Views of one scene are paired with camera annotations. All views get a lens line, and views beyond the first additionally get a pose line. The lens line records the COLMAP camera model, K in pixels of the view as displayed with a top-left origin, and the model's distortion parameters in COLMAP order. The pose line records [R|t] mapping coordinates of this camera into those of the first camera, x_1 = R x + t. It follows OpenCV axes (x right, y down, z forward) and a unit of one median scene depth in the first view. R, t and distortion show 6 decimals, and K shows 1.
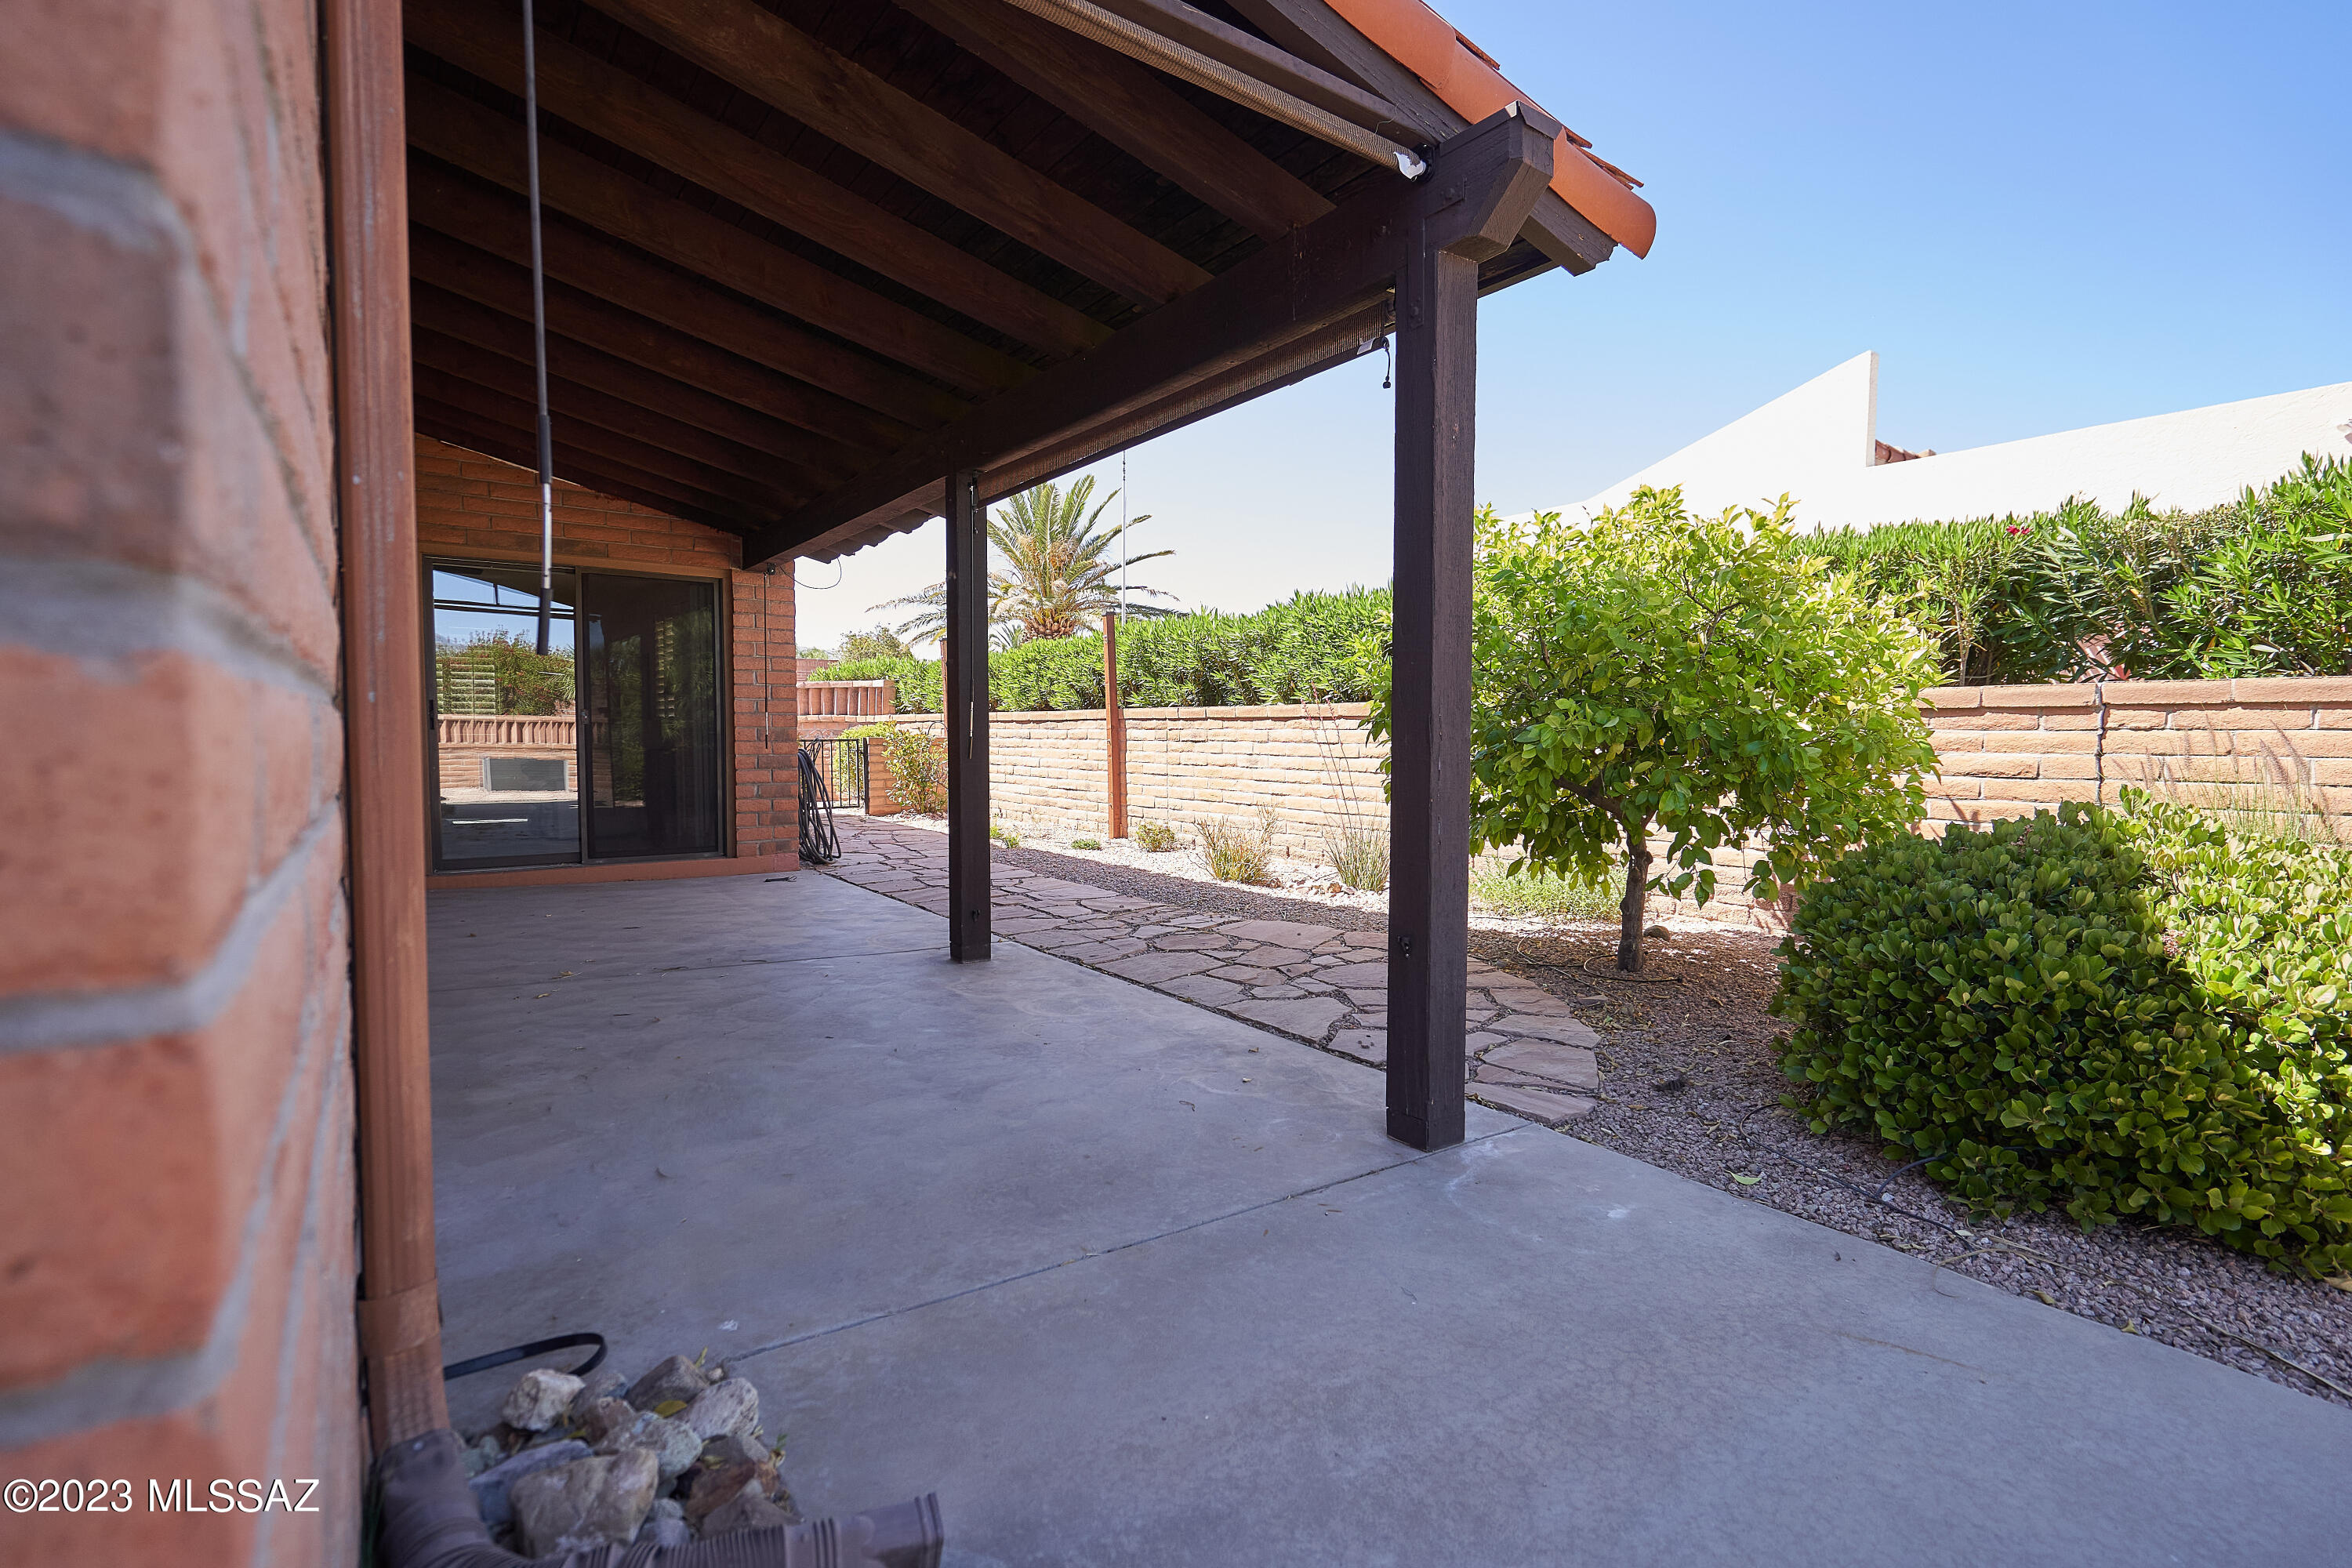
lens RADIAL K [[1096.0, 0, 1176.9], [0, 1096.0, 778.4], [0, 0, 1]] dist [-0.000215, 0.001879]
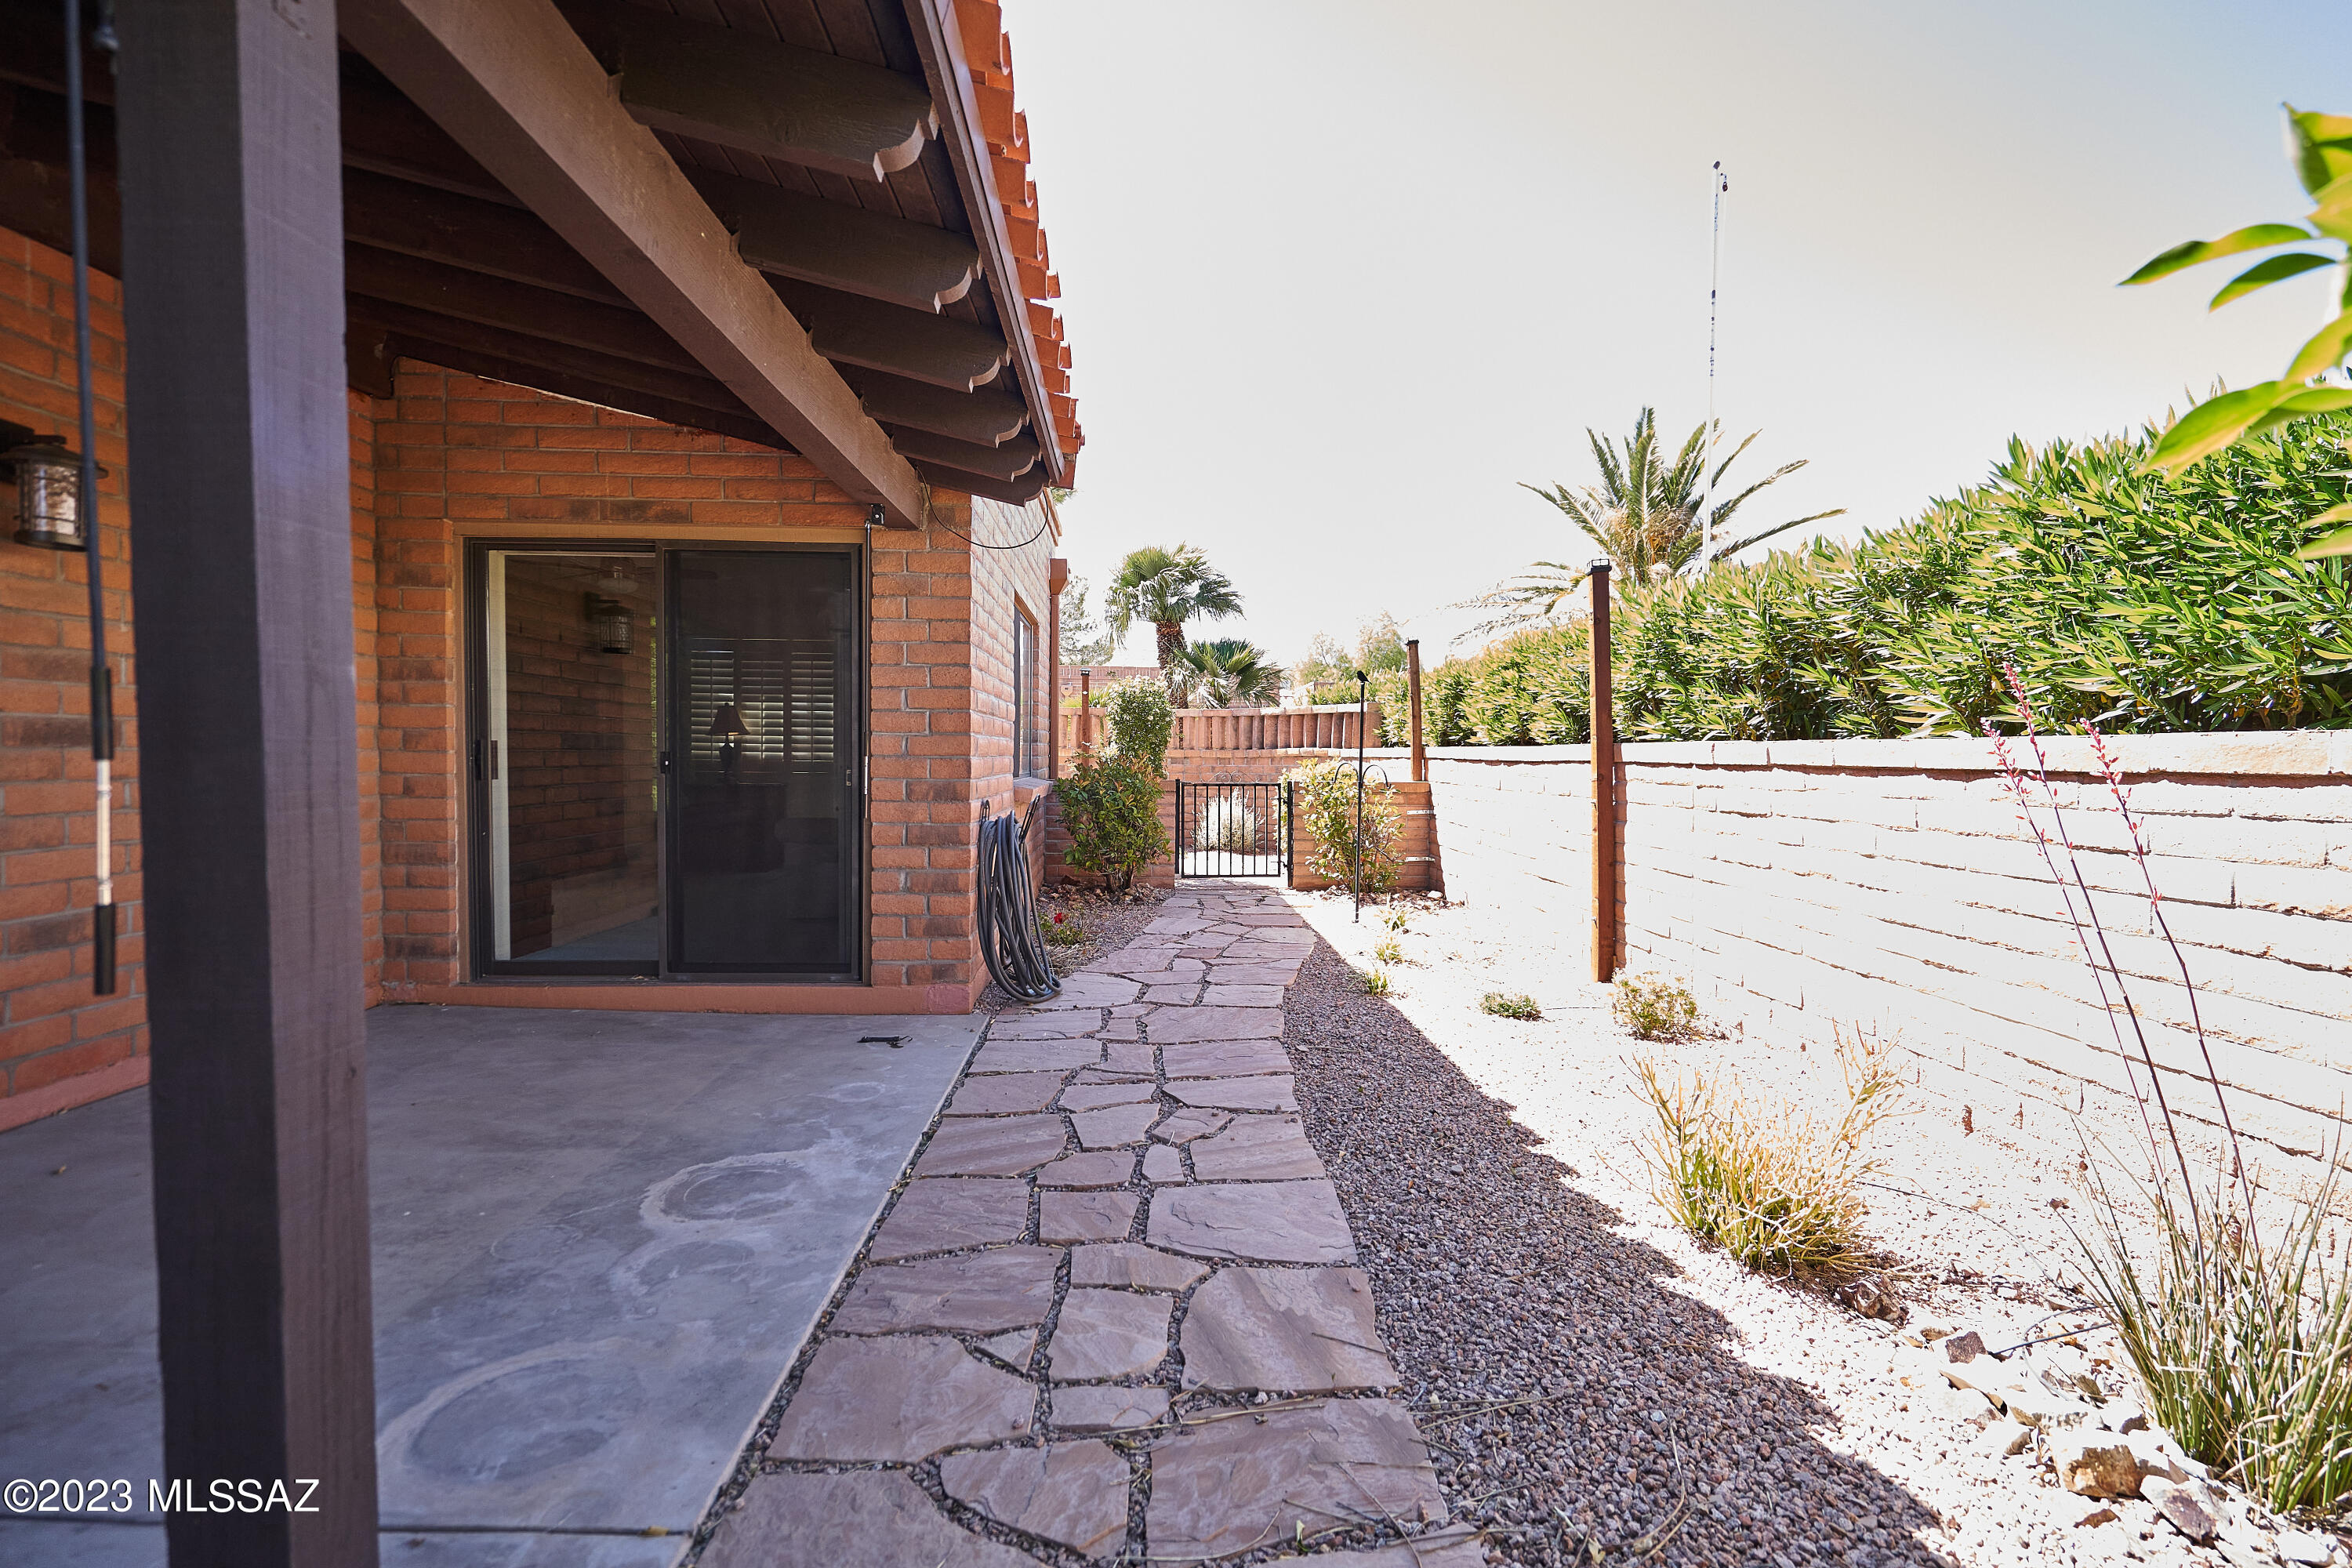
lens RADIAL K [[1096.0, 0, 1170.1], [0, 1096.0, 781.8], [0, 0, 1]] dist [-0.000215, 0.001879]
pose [[0.830055, 0.017967, -0.557392, 0.077064], [-0.029791, 0.999482, -0.012146, -0.036783], [0.556886, 0.026687, 0.830160, 0.500008]]
